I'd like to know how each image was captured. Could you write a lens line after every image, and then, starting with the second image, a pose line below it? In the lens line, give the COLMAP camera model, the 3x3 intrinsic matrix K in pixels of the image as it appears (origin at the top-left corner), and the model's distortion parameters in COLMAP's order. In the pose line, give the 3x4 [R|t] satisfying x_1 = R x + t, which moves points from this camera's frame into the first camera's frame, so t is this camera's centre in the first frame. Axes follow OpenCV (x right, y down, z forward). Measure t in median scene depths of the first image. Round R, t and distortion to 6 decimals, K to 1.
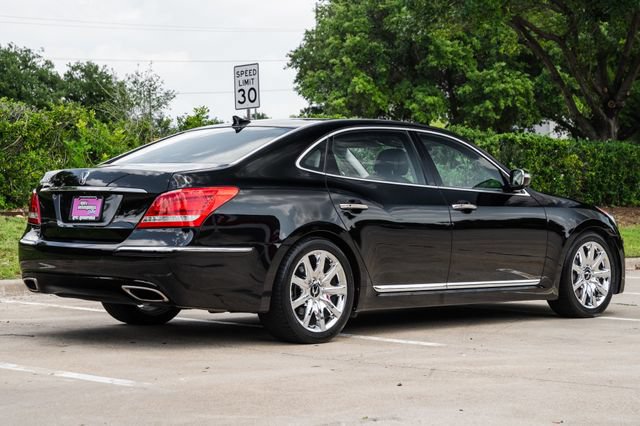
lens RADIAL K [[1536.0, 0, 301.1], [0, 1536.0, 203.7], [0, 0, 1]] dist [0.431600, 0.031116]
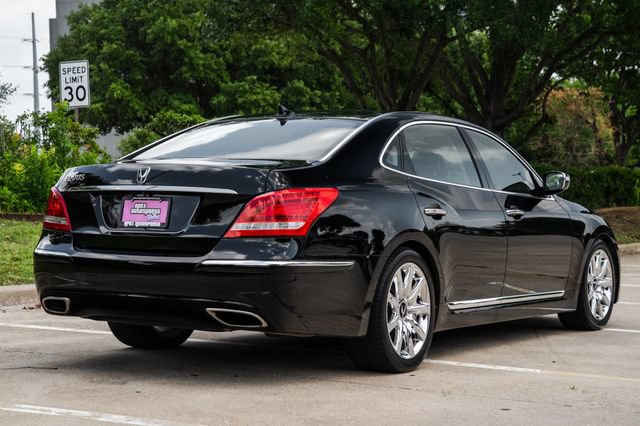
lens RADIAL K [[1329.2, 0, 292.5], [0, 1329.2, 214.7], [0, 0, 1]] dist [0.436436, 0.135182]
pose [[0.970643, 0.004729, 0.240478, -0.208252], [-0.006684, 0.999951, 0.007318, -0.001335], [-0.240432, -0.008710, 0.970627, 0.267035]]
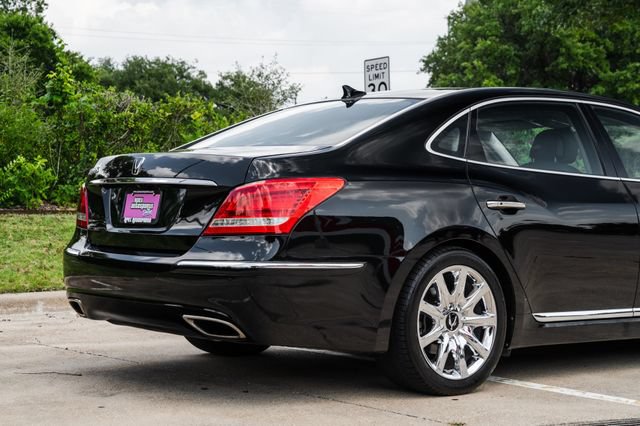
lens RADIAL K [[1302.3, 0, 311.4], [0, 1302.3, 211.5], [0, 0, 1]] dist [0.204574, 2.548484]
pose [[0.995689, 0.001188, -0.092751, 0.000042], [-0.000518, 0.999974, 0.007248, 0.000367], [0.092758, -0.007169, 0.995663, 0.346354]]
